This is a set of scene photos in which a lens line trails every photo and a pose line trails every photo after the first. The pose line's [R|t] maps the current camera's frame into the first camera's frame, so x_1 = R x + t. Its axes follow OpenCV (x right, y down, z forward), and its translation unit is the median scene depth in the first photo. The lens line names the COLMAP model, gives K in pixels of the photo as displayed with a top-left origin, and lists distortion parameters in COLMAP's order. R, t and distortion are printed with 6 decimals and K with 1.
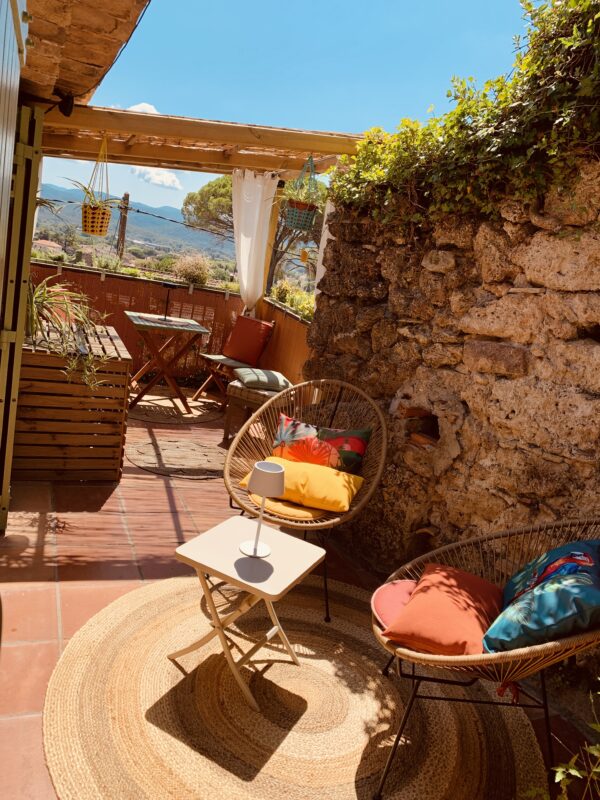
lens RADIAL K [[600.9, 0, 302.6], [0, 600.9, 397.9], [0, 0, 1]] dist [-0.001140, -0.014811]
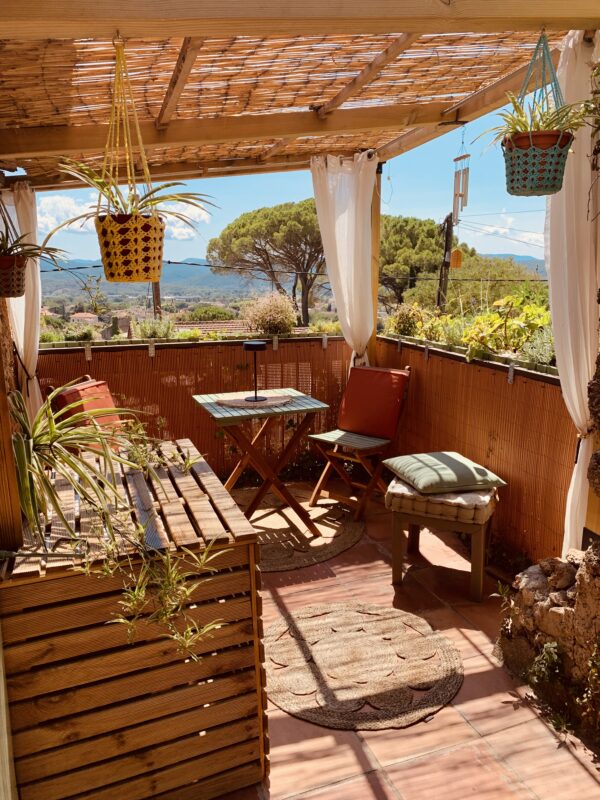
lens RADIAL K [[600.9, 0, 298.6], [0, 600.9, 402.1], [0, 0, 1]] dist [-0.001140, -0.014811]
pose [[0.980358, -0.178275, -0.084360, -0.125457], [0.175148, 0.983595, -0.043180, -0.087664], [0.090674, 0.027556, 0.995499, 0.349134]]
